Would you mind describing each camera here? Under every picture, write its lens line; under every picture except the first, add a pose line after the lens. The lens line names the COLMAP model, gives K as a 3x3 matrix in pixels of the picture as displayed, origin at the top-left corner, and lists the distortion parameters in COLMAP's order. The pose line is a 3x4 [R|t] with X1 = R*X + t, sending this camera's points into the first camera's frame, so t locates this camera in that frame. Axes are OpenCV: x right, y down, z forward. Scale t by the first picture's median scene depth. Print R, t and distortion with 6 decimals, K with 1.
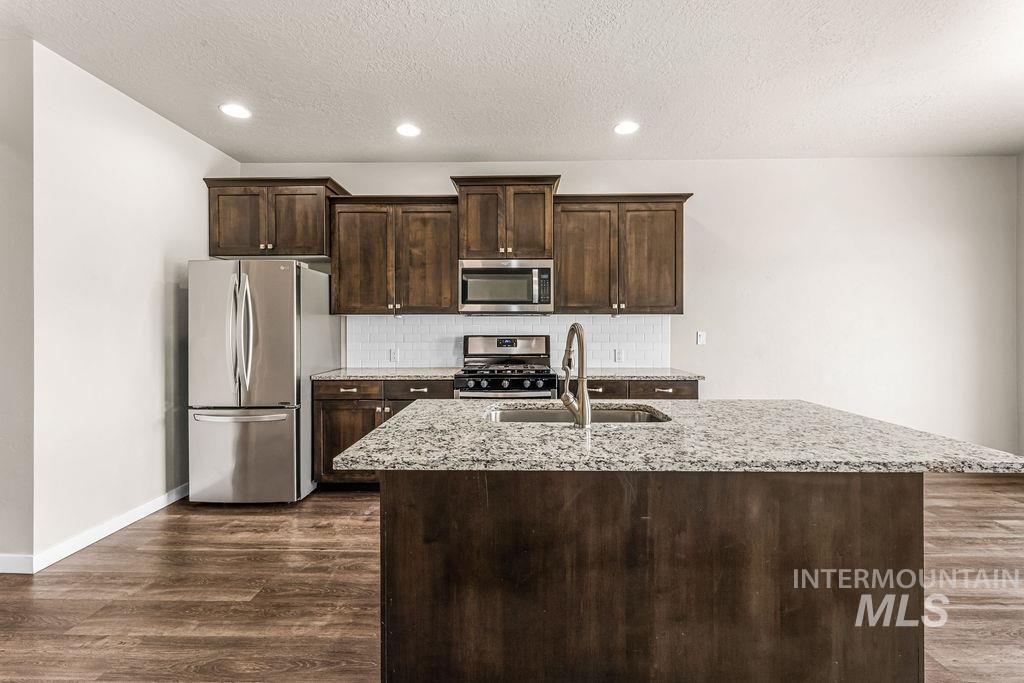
lens RADIAL K [[414.6, 0, 510.2], [0, 414.6, 331.7], [0, 0, 1]] dist [0.001034, -0.001239]
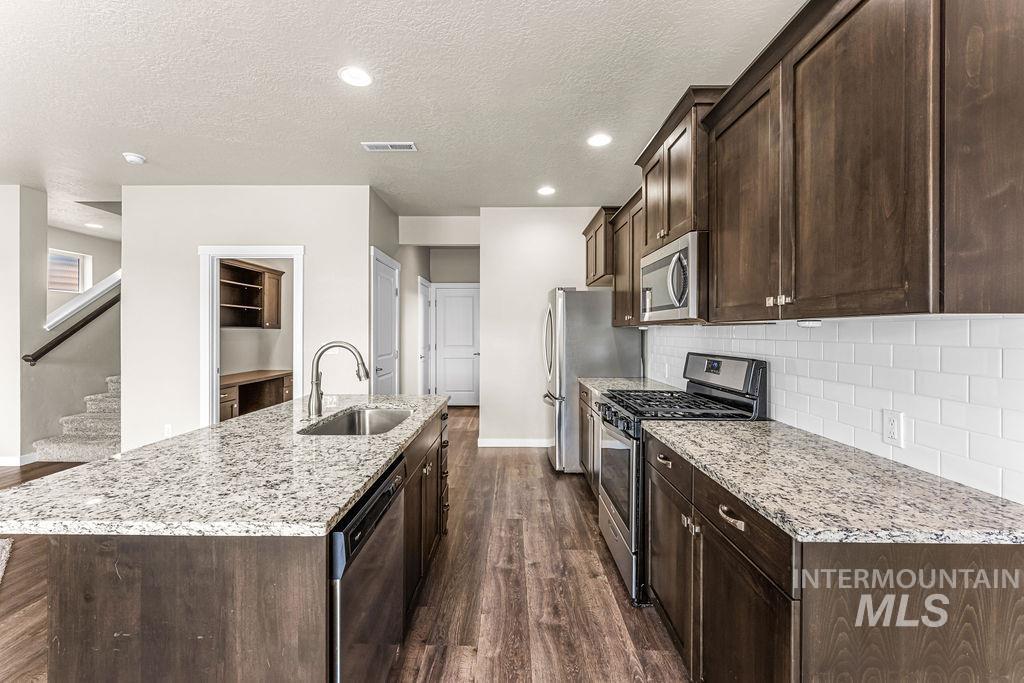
lens RADIAL K [[414.6, 0, 509.9], [0, 414.6, 337.0], [0, 0, 1]] dist [0.001034, -0.001239]
pose [[0.016990, 0.011914, -0.999785, 0.690638], [-0.011905, 0.999861, 0.011713, -0.026066], [0.999785, 0.011703, 0.017129, 0.715422]]
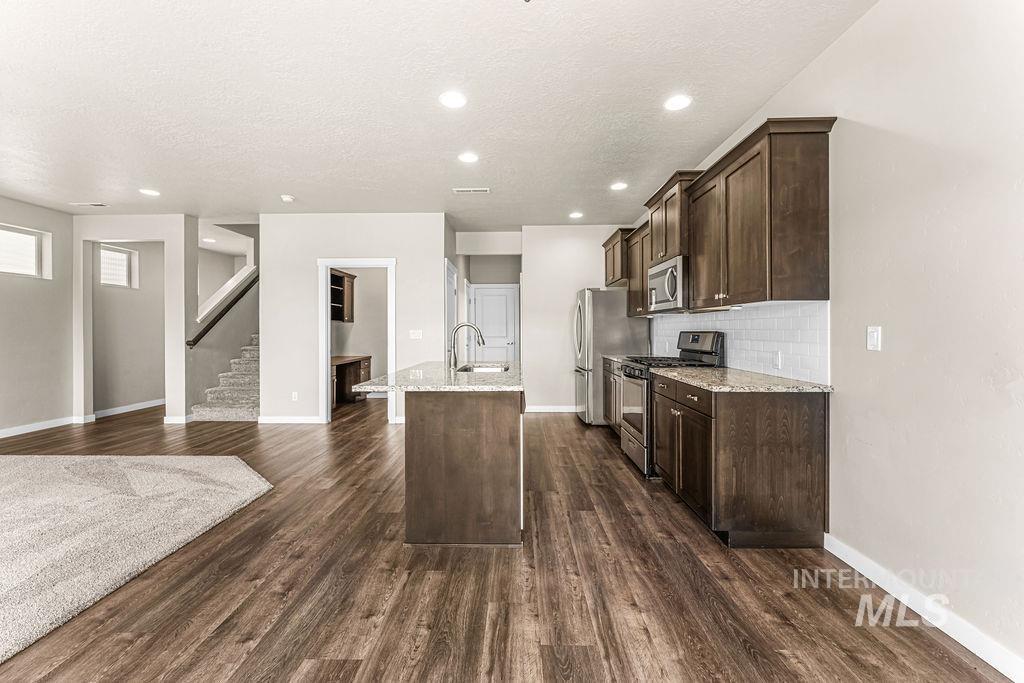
lens RADIAL K [[414.6, 0, 510.7], [0, 414.6, 334.4], [0, 0, 1]] dist [0.001034, -0.001239]
pose [[0.003102, 0.009017, -0.999955, 1.097475], [-0.006770, 0.999937, 0.008996, 0.009974], [0.999972, 0.006741, 0.003163, 0.577342]]
